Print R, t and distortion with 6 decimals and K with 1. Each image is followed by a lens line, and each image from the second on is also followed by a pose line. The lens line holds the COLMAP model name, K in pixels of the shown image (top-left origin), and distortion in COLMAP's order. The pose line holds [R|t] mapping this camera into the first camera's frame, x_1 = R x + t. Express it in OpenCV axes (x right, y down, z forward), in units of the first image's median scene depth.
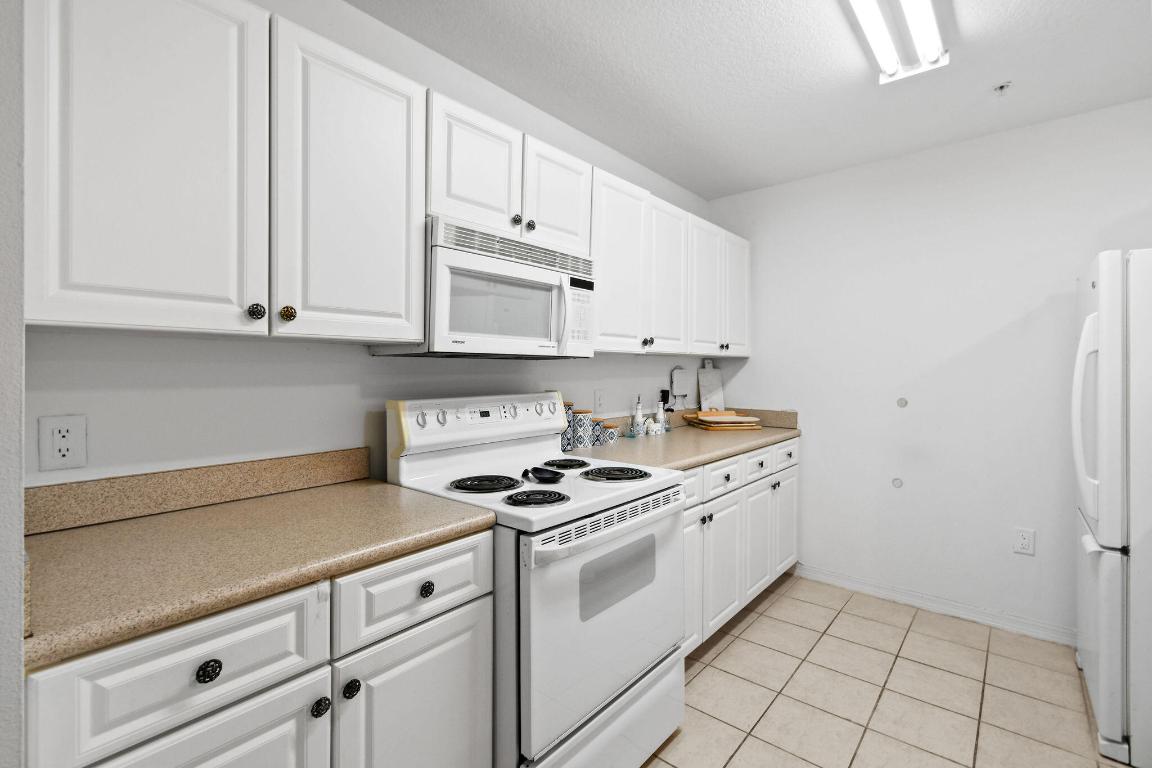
lens RADIAL K [[511.7, 0, 575.4], [0, 511.7, 371.6], [0, 0, 1]] dist [0.001112, -0.000456]
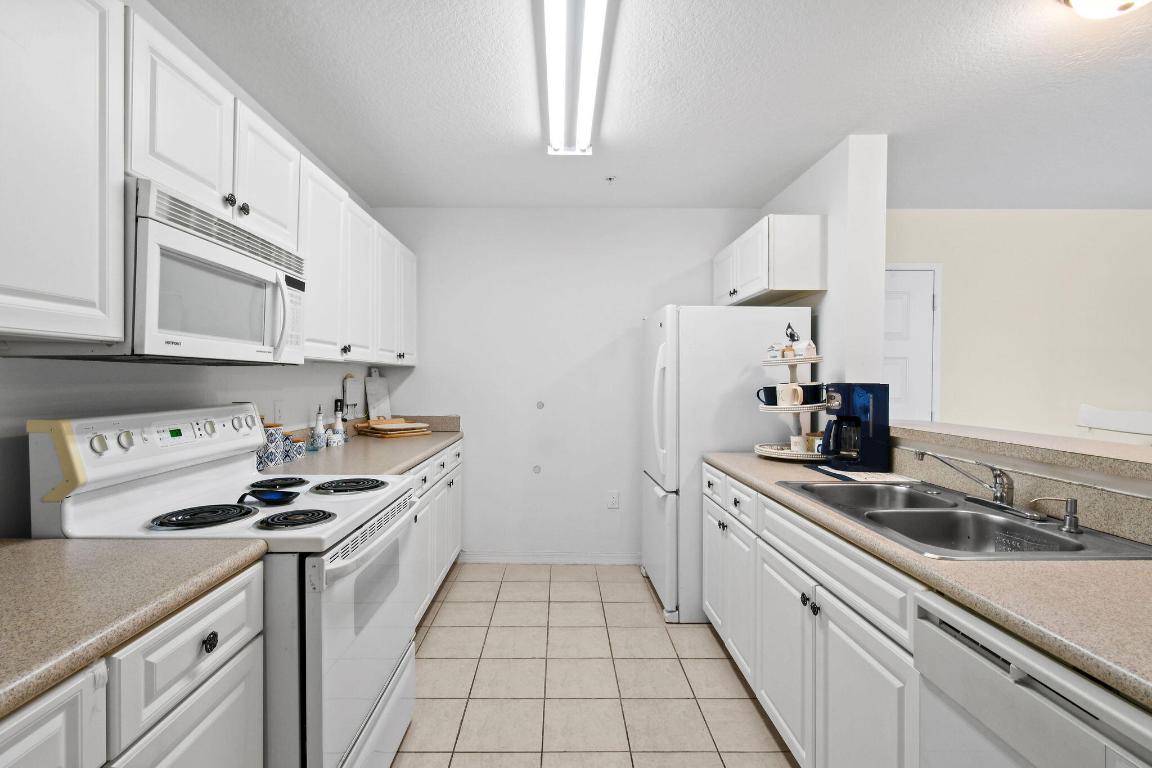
lens RADIAL K [[524.7, 0, 553.3], [0, 524.7, 386.1], [0, 0, 1]] dist [0.000792, -0.000476]
pose [[0.761638, -0.004461, 0.647988, -0.263485], [-0.003846, 0.999928, 0.011403, -0.001901], [-0.647992, -0.011177, 0.761565, -0.004841]]
